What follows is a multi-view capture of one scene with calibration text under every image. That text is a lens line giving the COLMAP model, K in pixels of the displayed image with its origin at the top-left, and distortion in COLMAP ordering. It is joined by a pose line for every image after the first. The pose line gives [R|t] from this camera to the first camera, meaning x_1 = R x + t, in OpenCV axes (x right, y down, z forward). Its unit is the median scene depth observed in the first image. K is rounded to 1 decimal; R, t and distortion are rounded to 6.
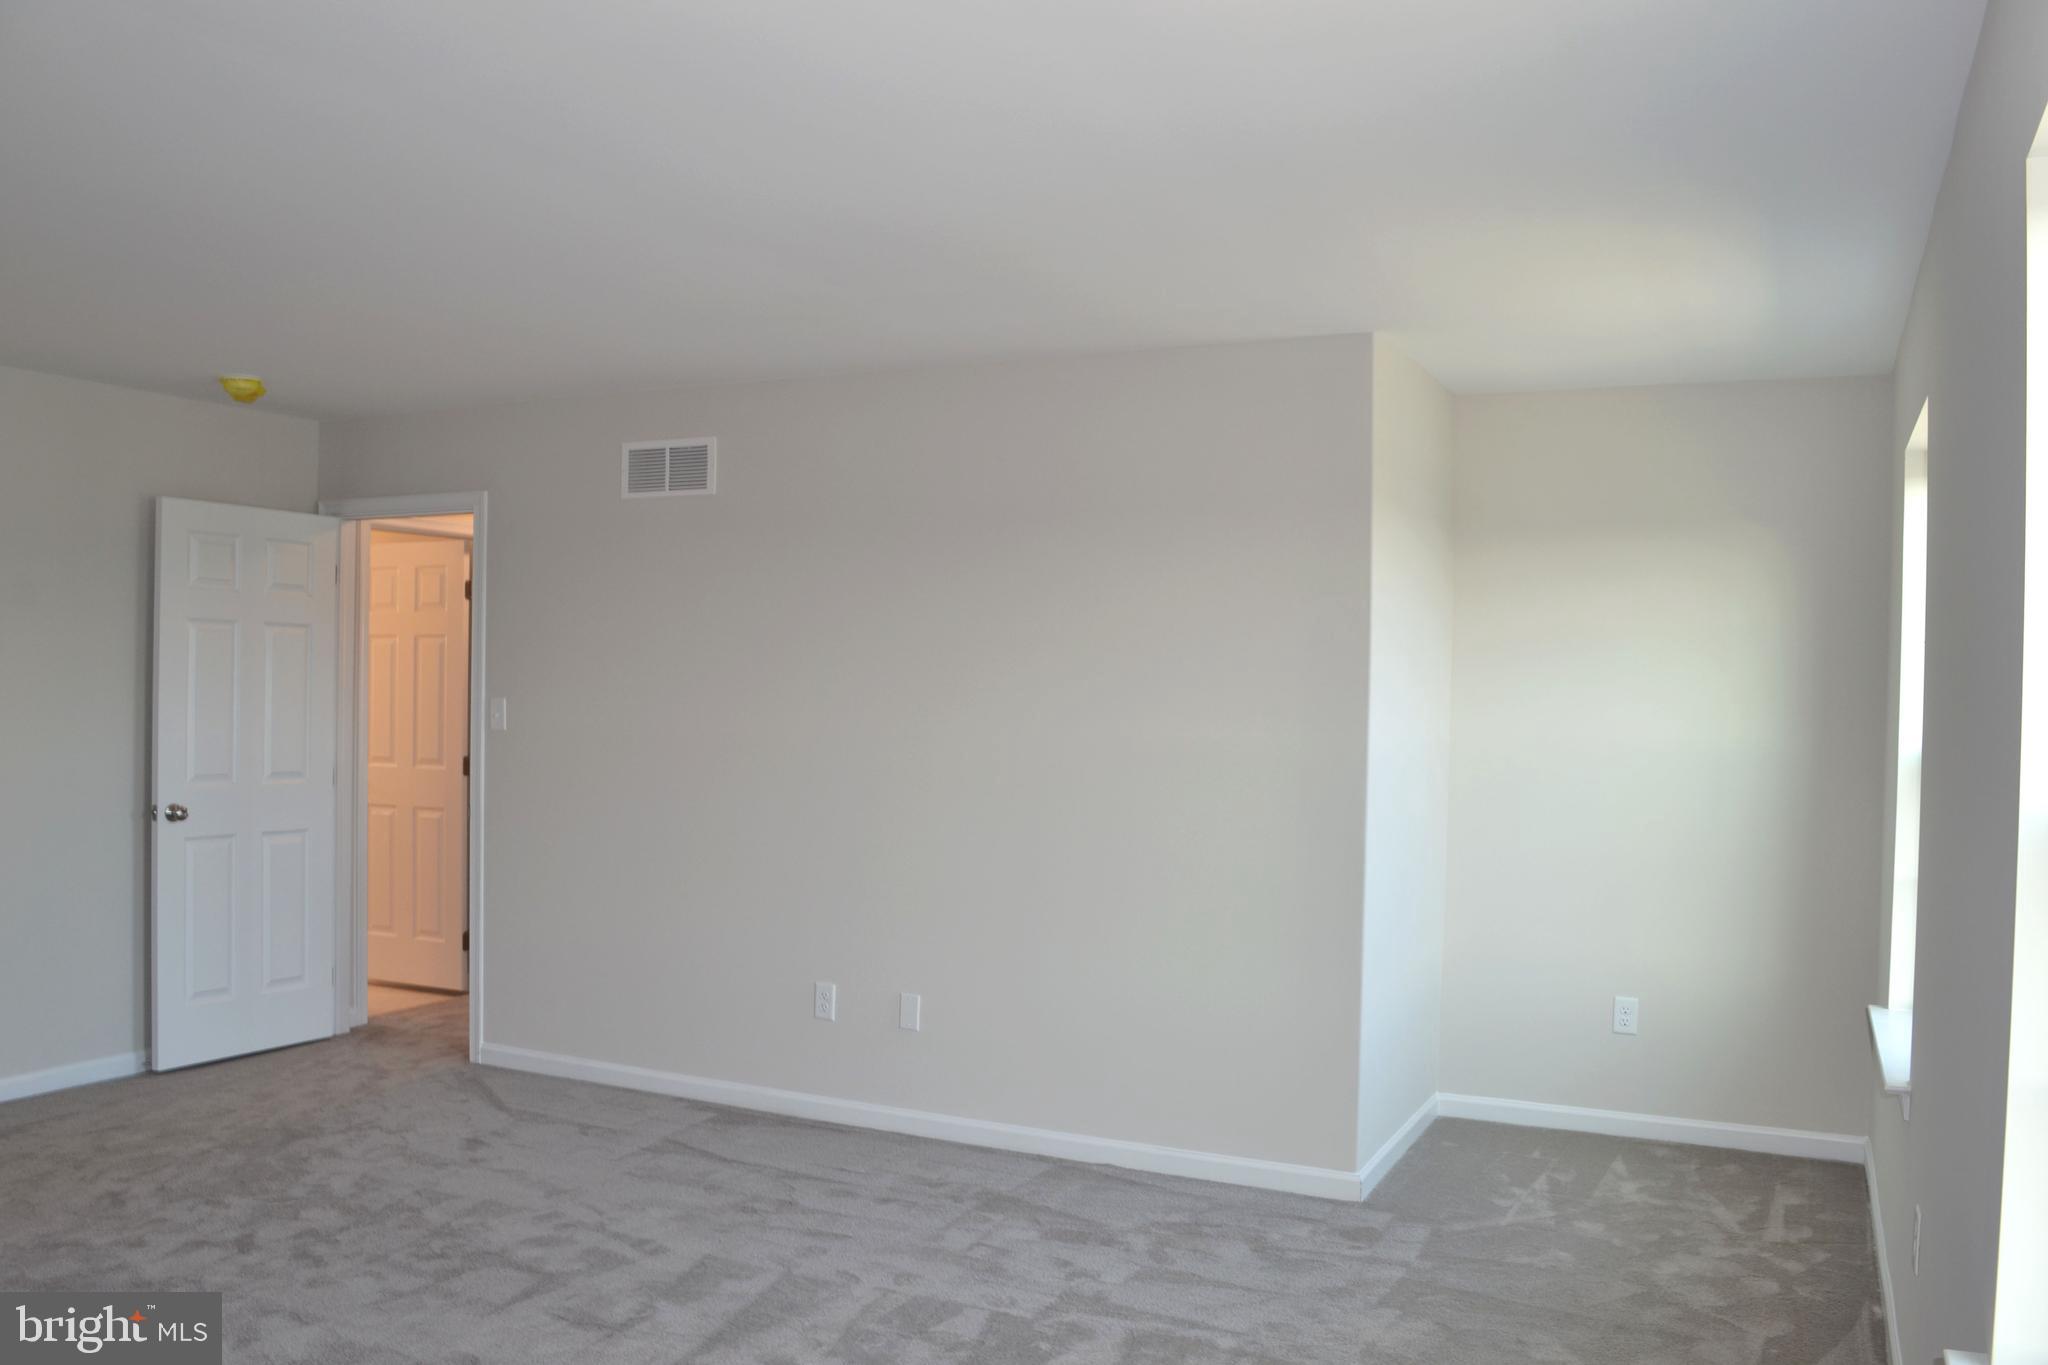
lens RADIAL K [[1639.7, 0, 1021.1], [0, 1639.7, 715.6], [0, 0, 1]] dist [-0.090139, 0.020129]
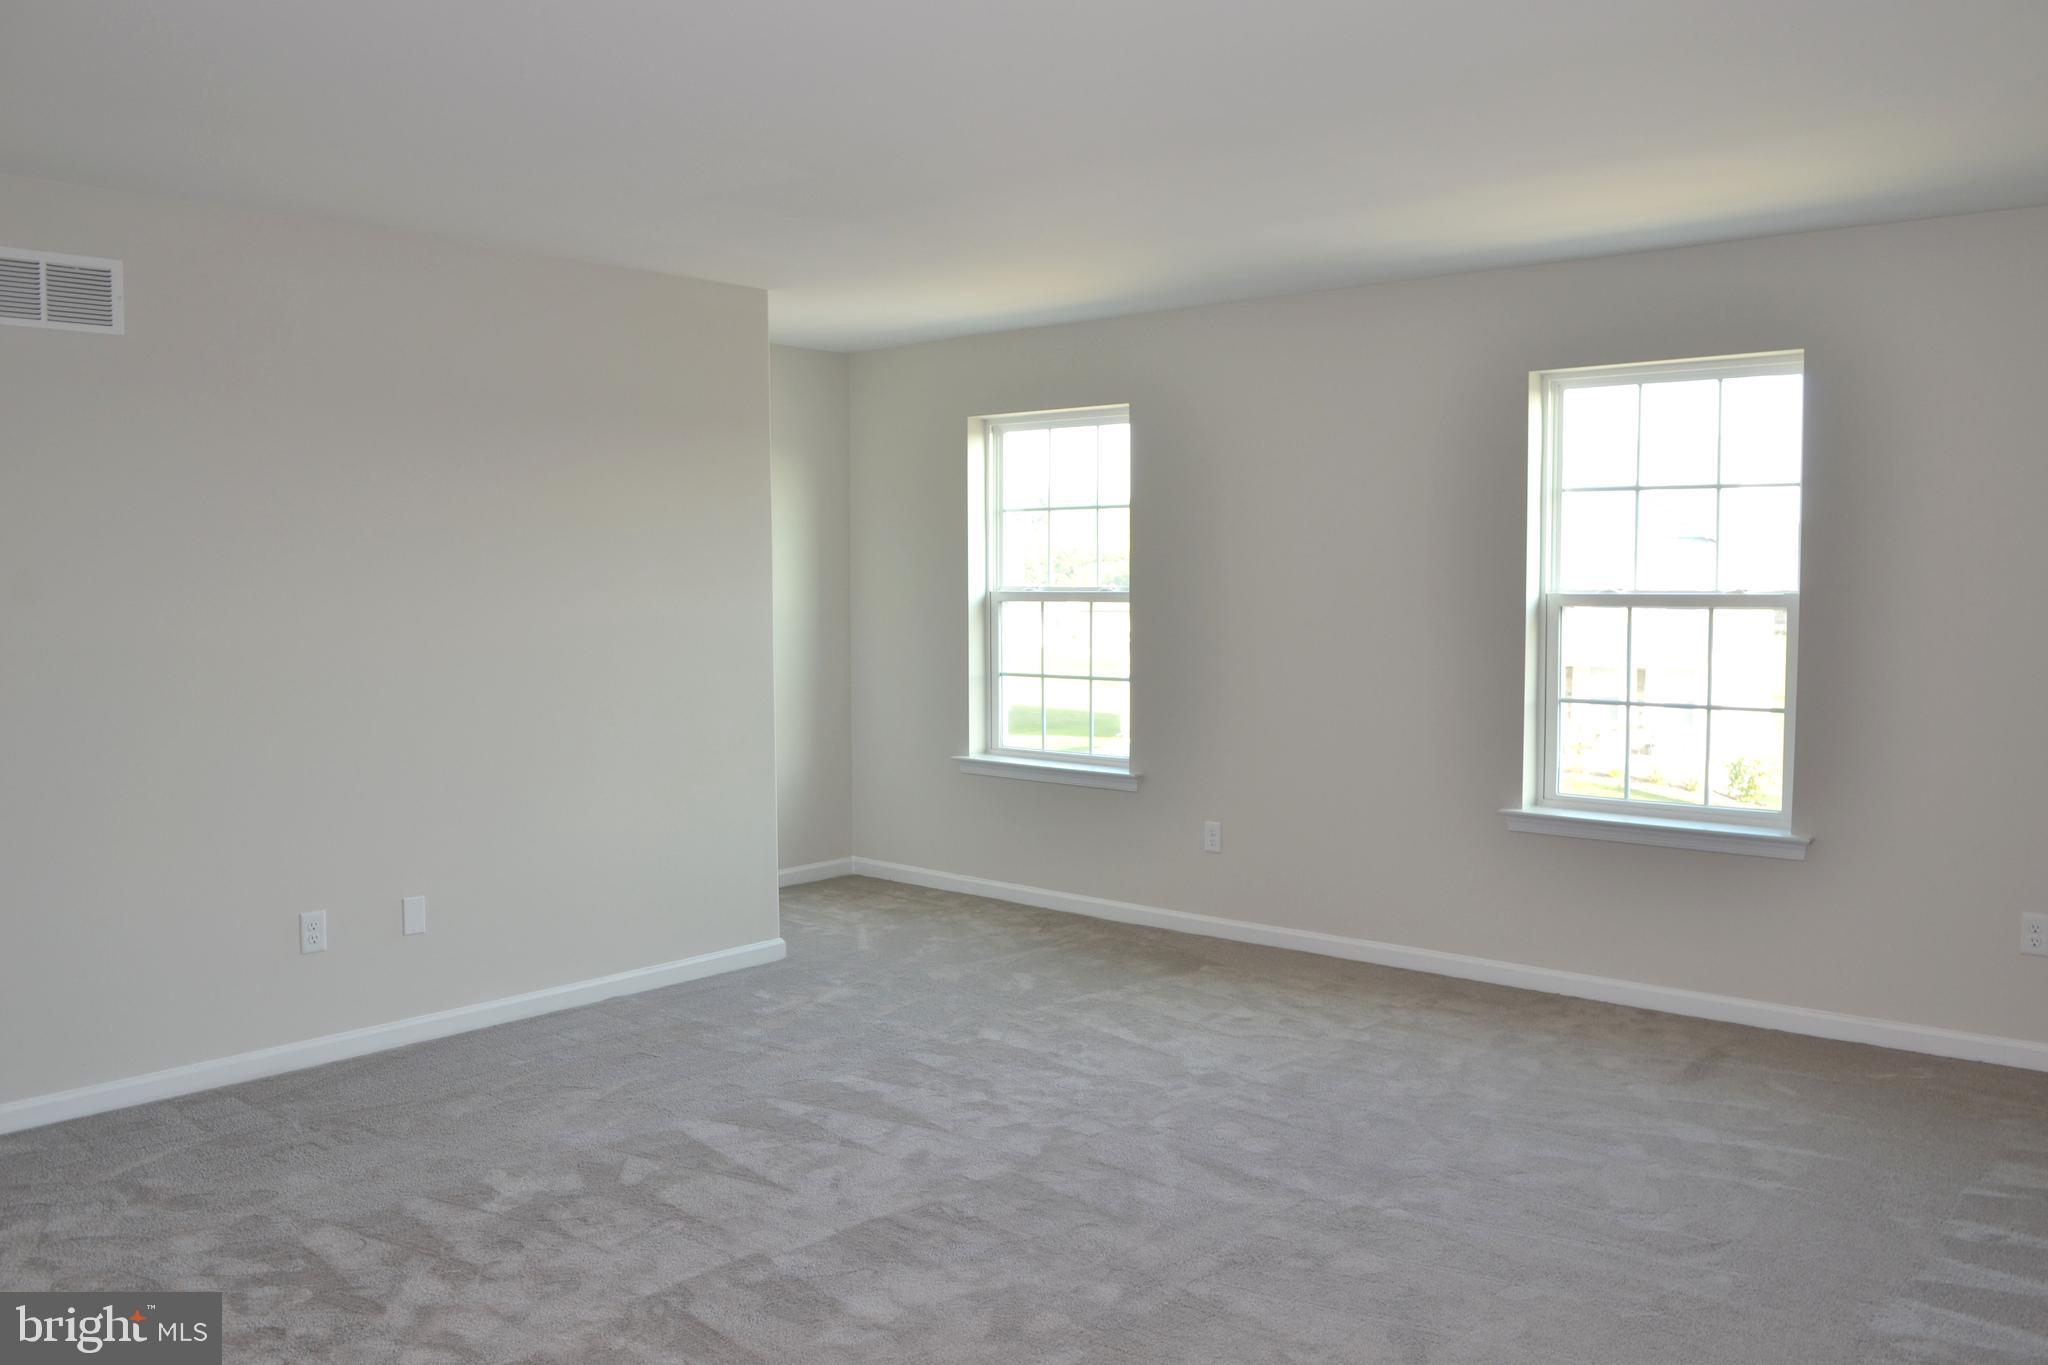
lens RADIAL K [[1639.7, 0, 1070.9], [0, 1639.7, 701.2], [0, 0, 1]] dist [-0.090139, 0.020129]
pose [[0.244325, -0.098631, 0.964664, -0.851390], [0.024874, 0.995124, 0.095445, -0.023246], [-0.969374, 0.000676, 0.245587, 0.386633]]
